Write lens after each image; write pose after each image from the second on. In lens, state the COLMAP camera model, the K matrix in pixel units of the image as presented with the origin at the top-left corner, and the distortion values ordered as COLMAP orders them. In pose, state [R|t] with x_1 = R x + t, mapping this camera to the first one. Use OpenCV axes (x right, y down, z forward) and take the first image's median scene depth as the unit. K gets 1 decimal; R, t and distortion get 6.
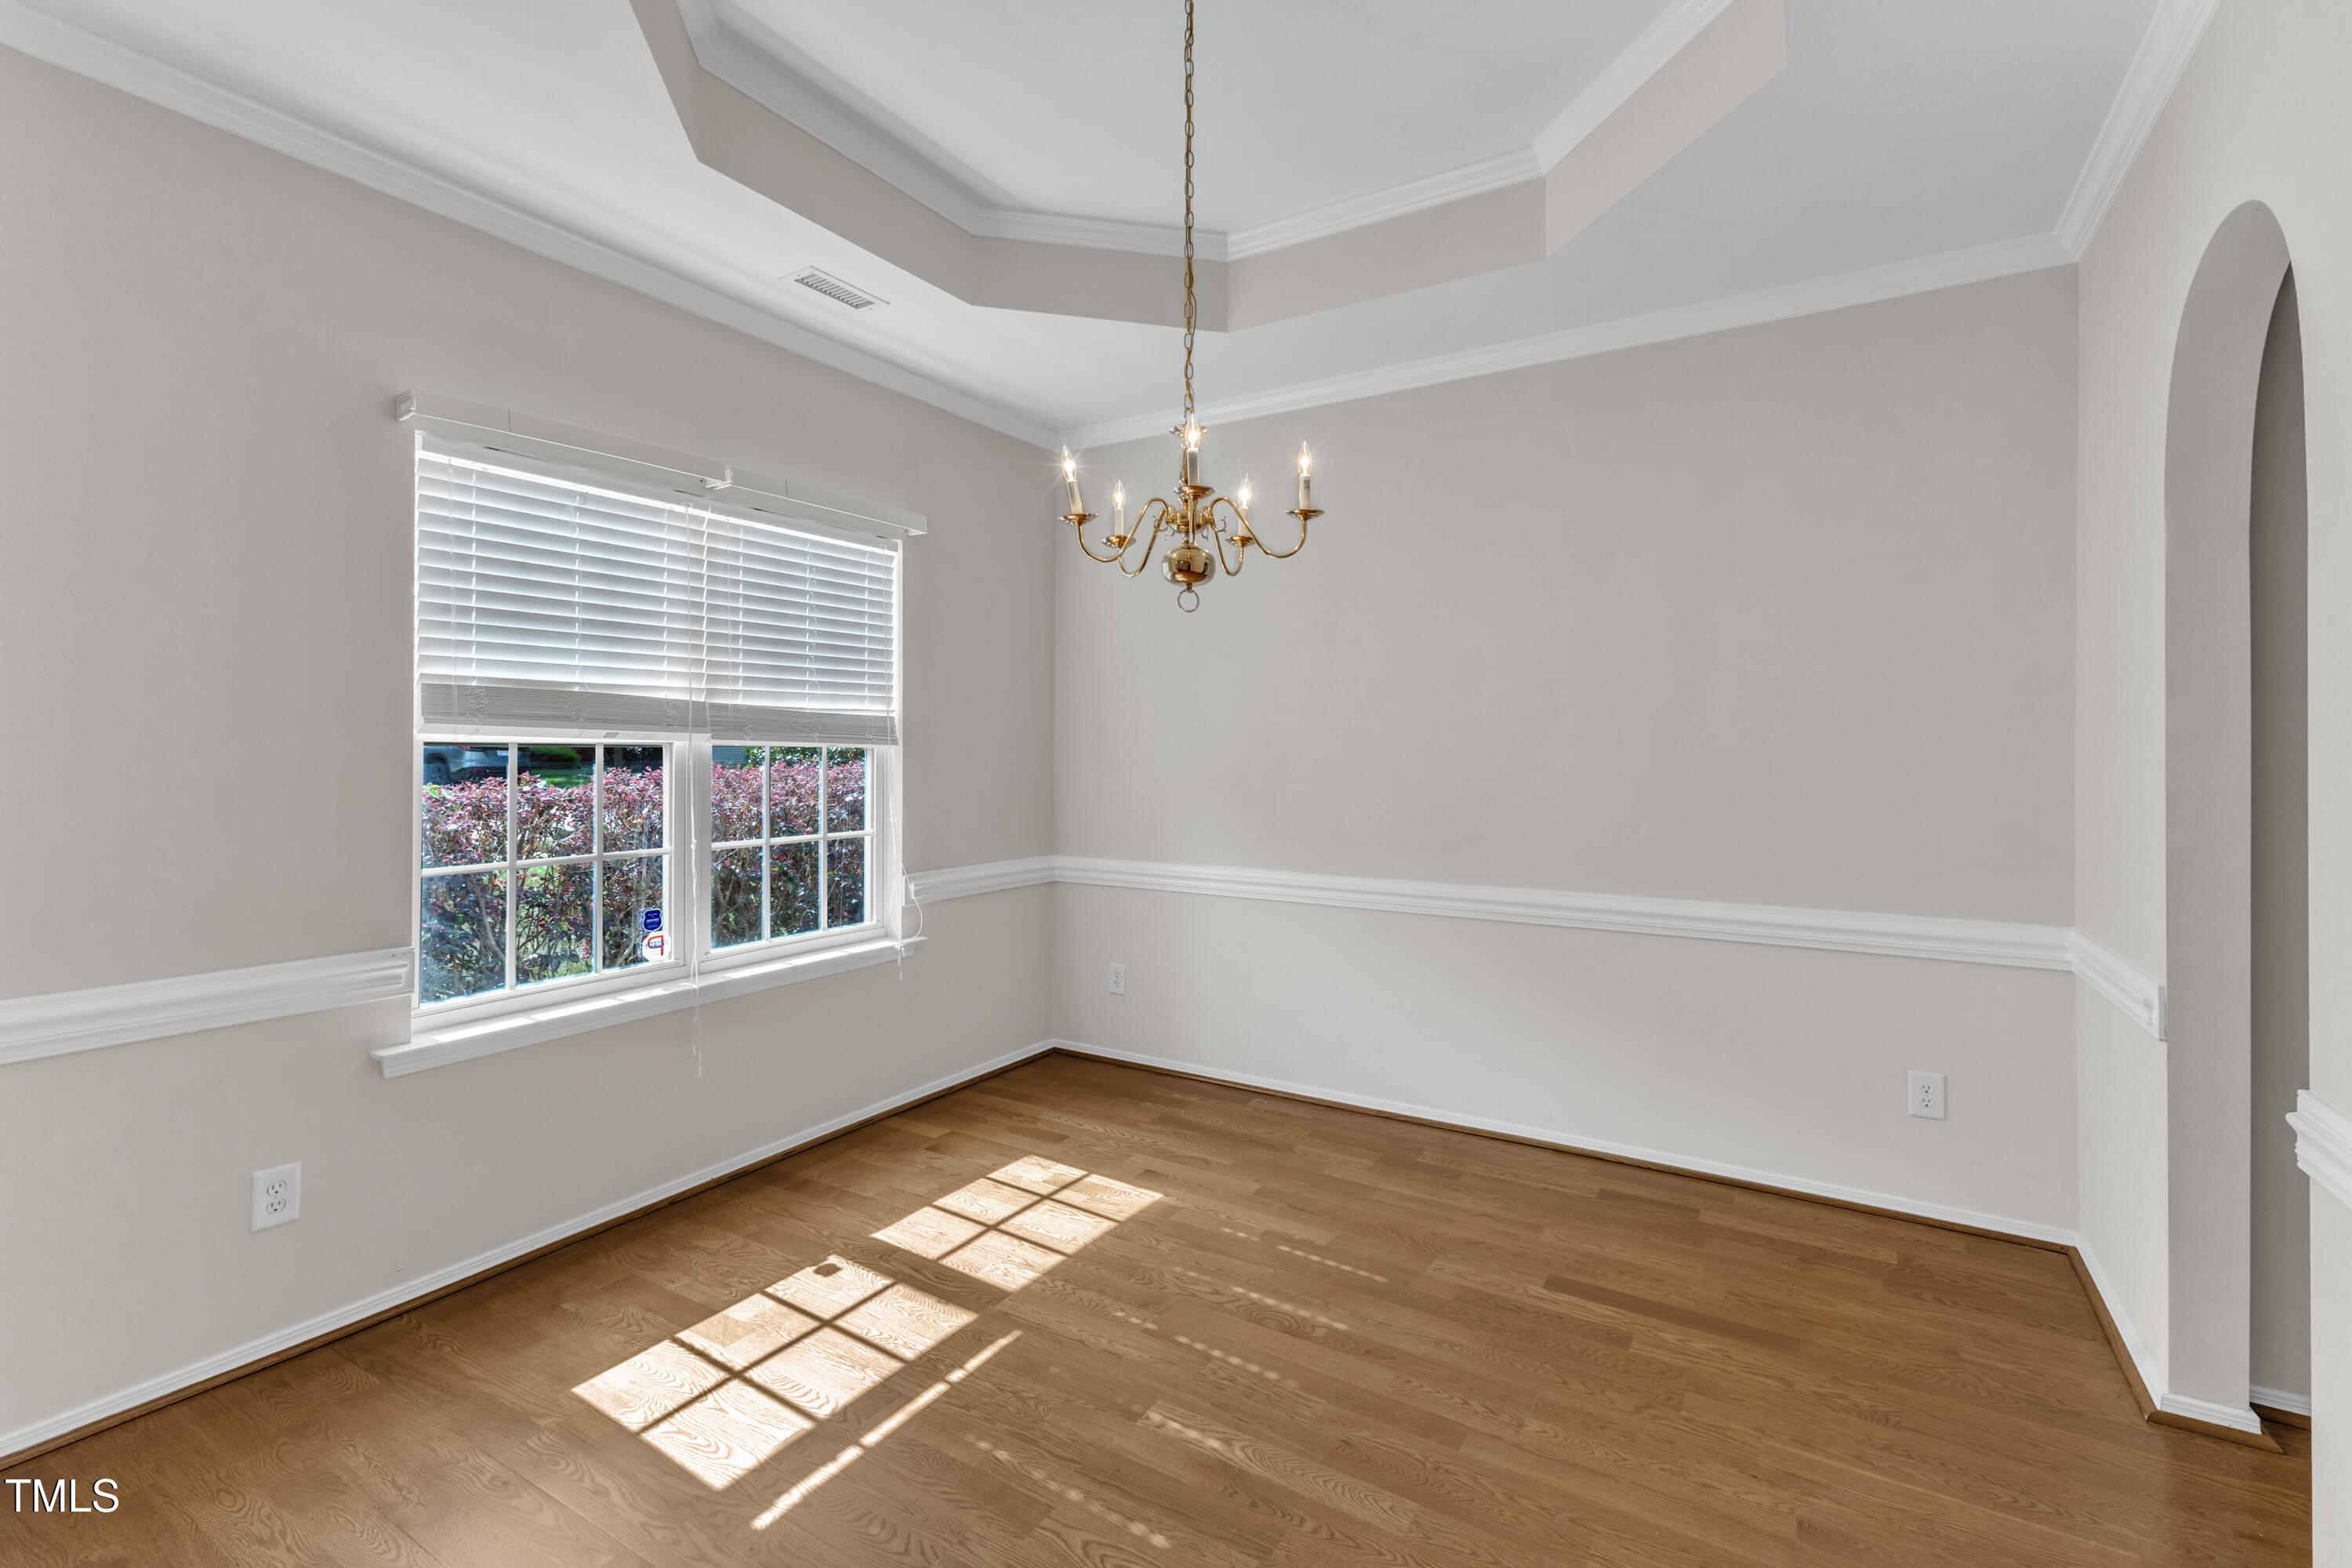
lens RADIAL K [[1037.2, 0, 1174.9], [0, 1037.2, 744.8], [0, 0, 1]] dist [0.014385, -0.000030]
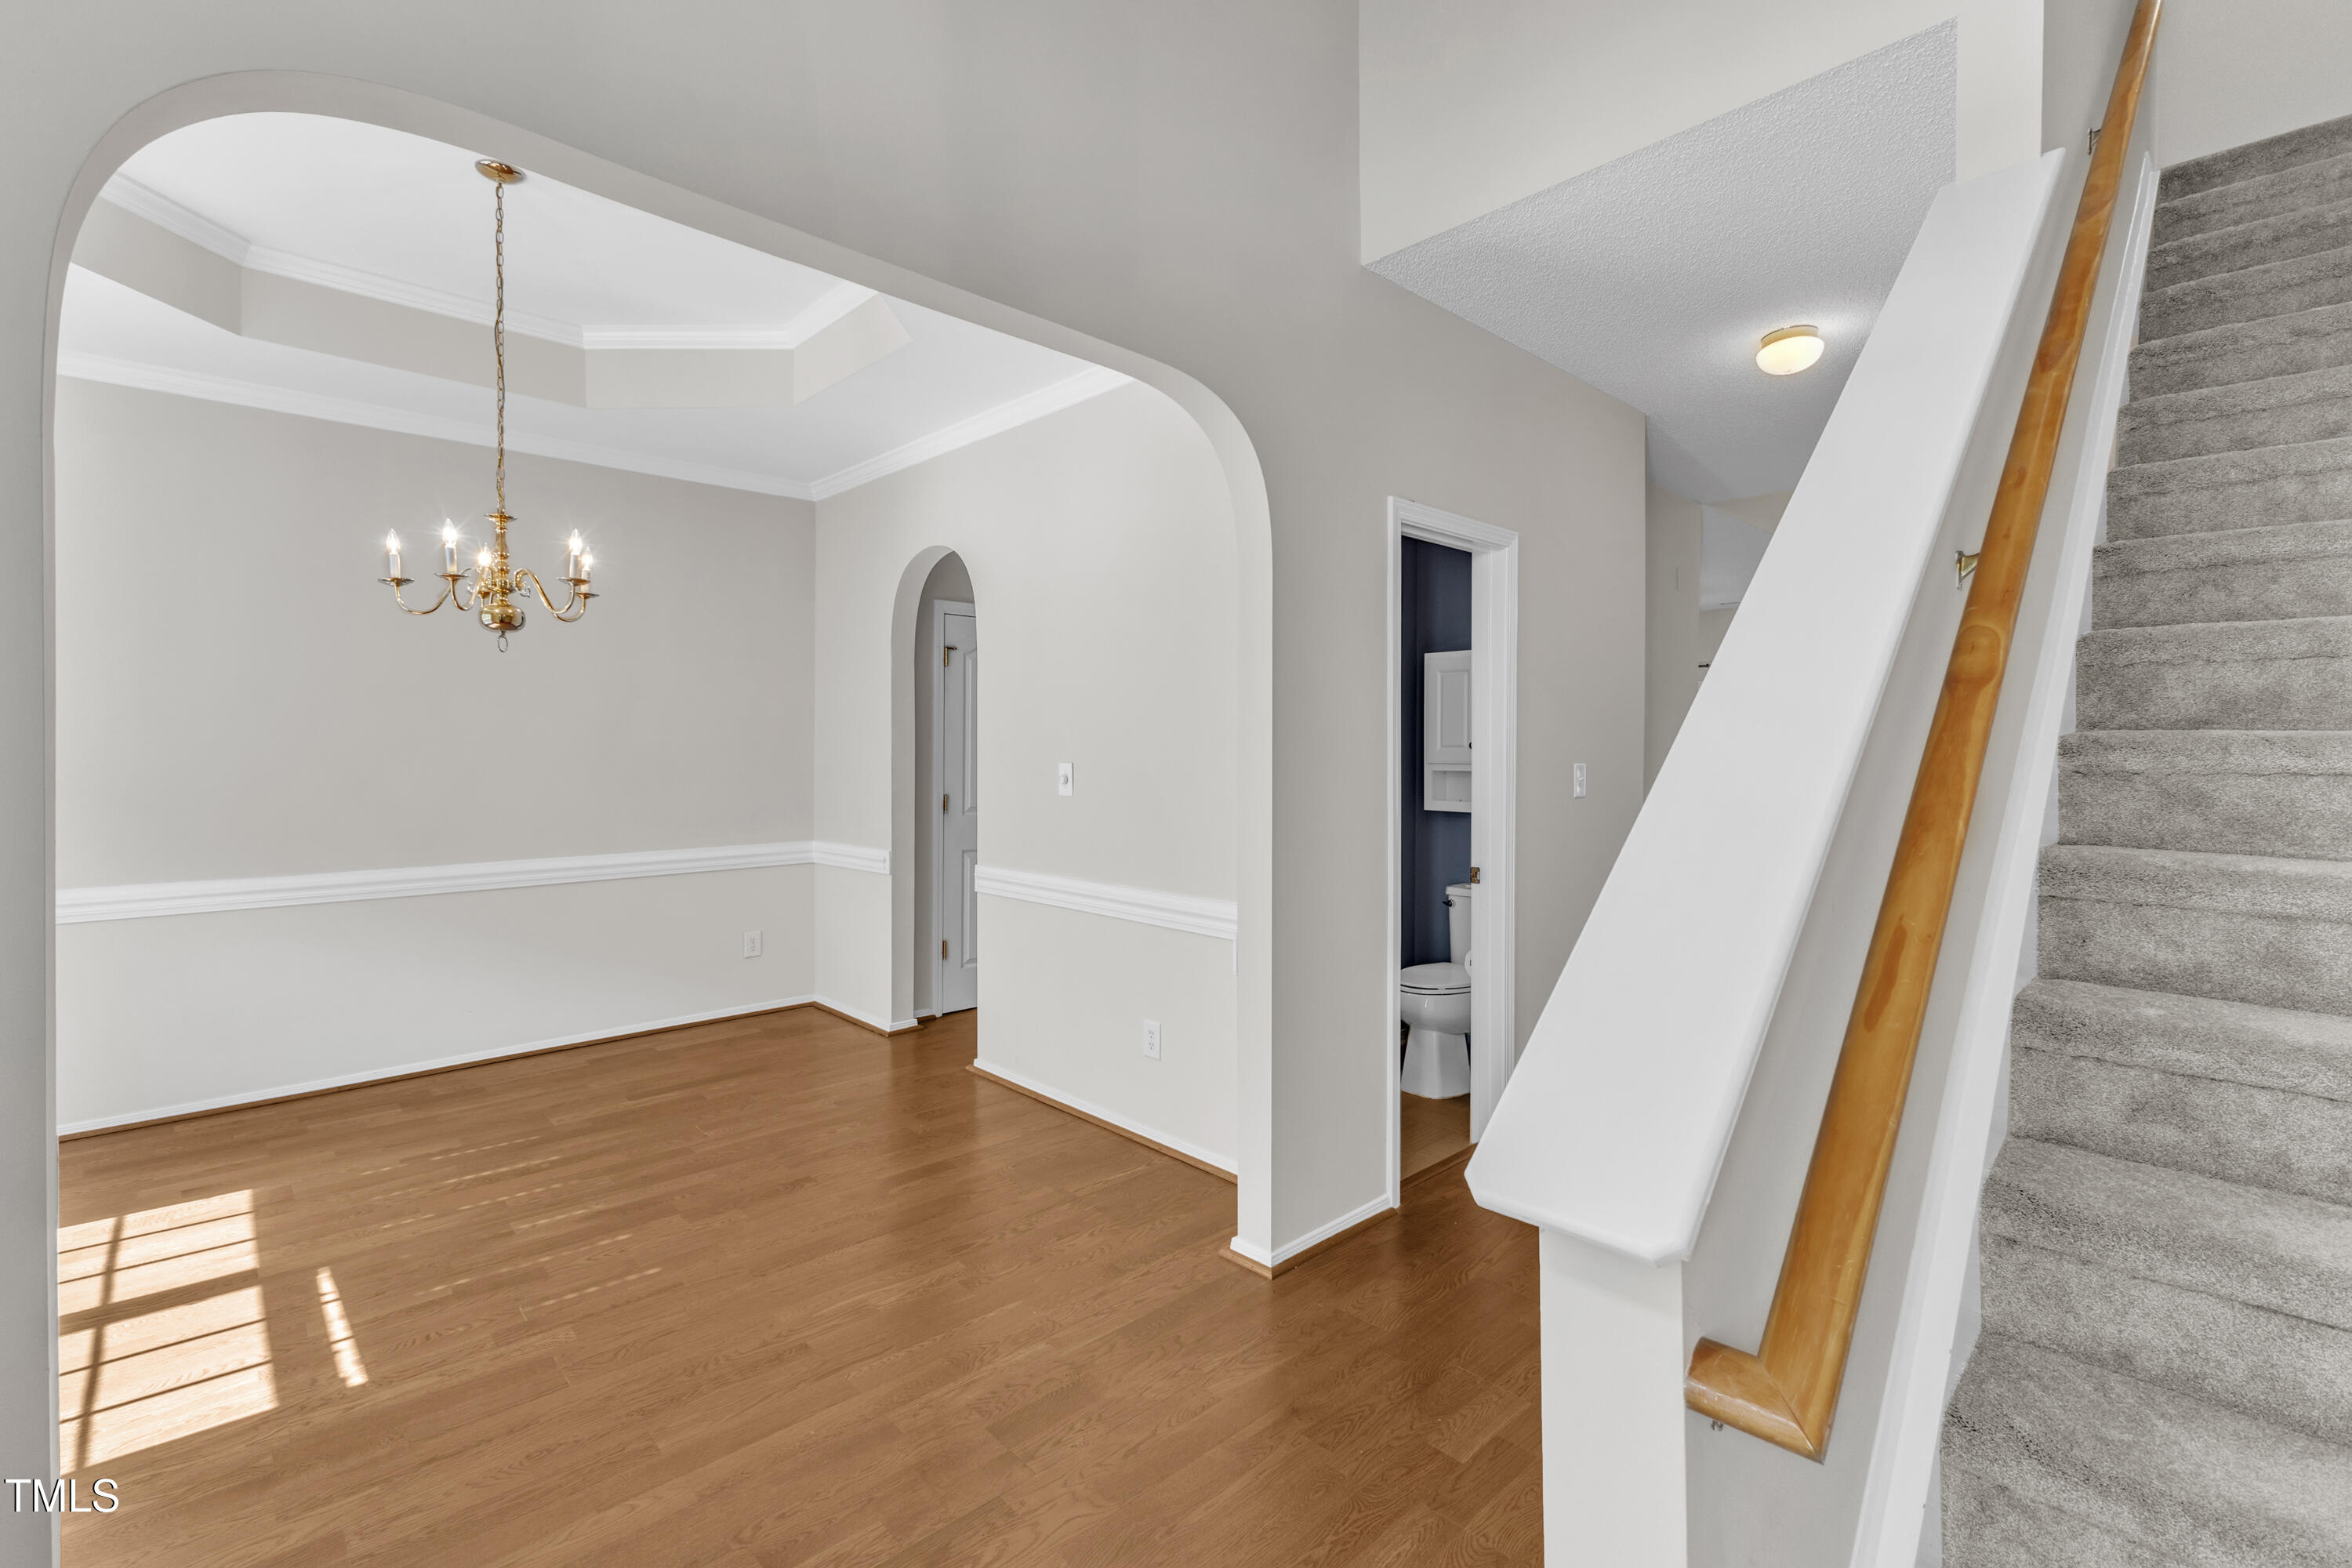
lens RADIAL K [[1037.2, 0, 1174.9], [0, 1037.2, 744.8], [0, 0, 1]] dist [0.014385, -0.000030]
pose [[0.256755, 0.002086, 0.966474, -1.009371], [-0.004423, 0.999990, -0.000983, -0.009115], [-0.966466, -0.004022, 0.256762, -0.185621]]
